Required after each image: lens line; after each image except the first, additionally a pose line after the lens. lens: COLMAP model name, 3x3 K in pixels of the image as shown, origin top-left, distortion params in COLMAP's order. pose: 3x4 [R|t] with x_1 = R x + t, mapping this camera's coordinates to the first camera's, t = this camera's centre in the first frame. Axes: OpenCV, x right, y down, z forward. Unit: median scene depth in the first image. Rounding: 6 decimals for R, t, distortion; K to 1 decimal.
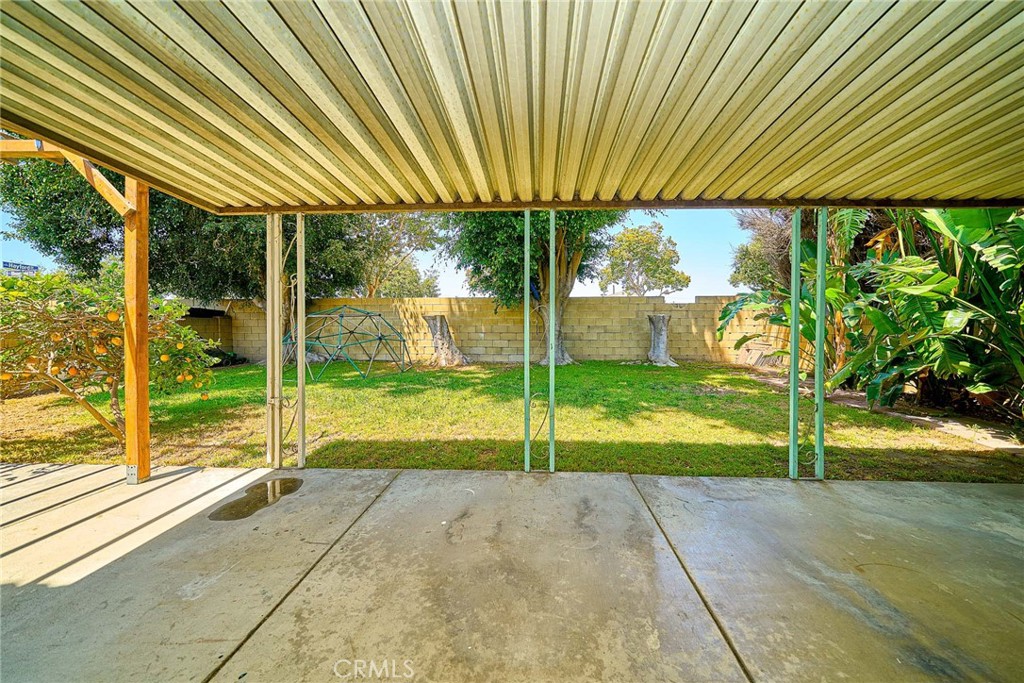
lens RADIAL K [[349.1, 0, 517.9], [0, 349.1, 329.7], [0, 0, 1]] dist [-0.000212, 0.000007]
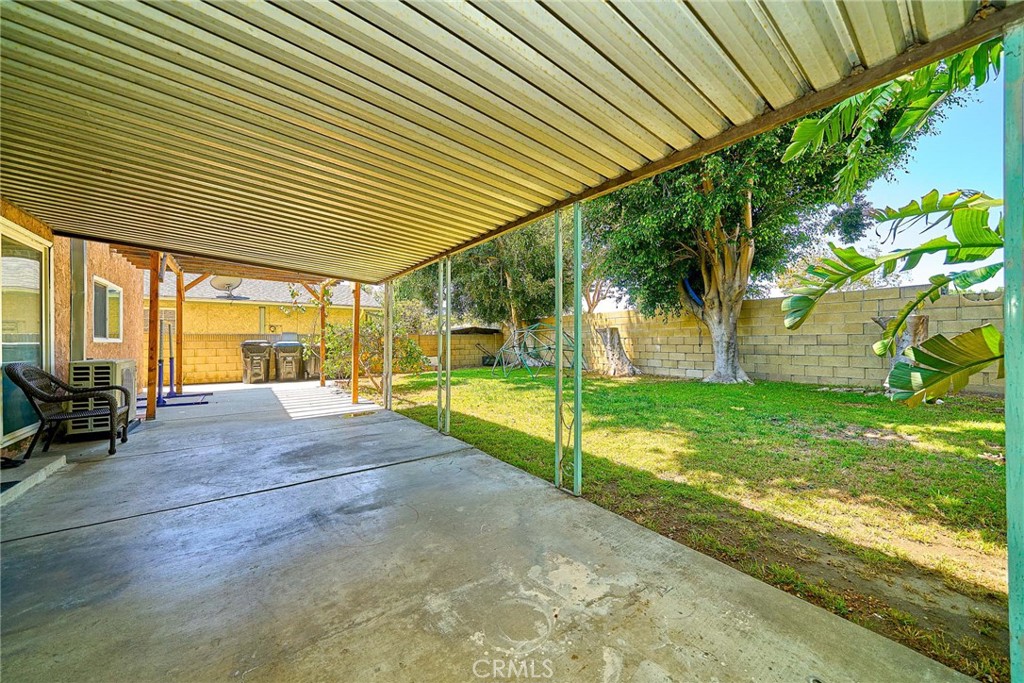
lens RADIAL K [[355.9, 0, 513.4], [0, 355.9, 345.4], [0, 0, 1]] dist [0.000200, -0.000147]
pose [[0.645529, 0.005467, -0.763716, 0.412036], [-0.003907, 0.999985, 0.003855, 0.009608], [0.763726, 0.000496, 0.645541, 0.077088]]
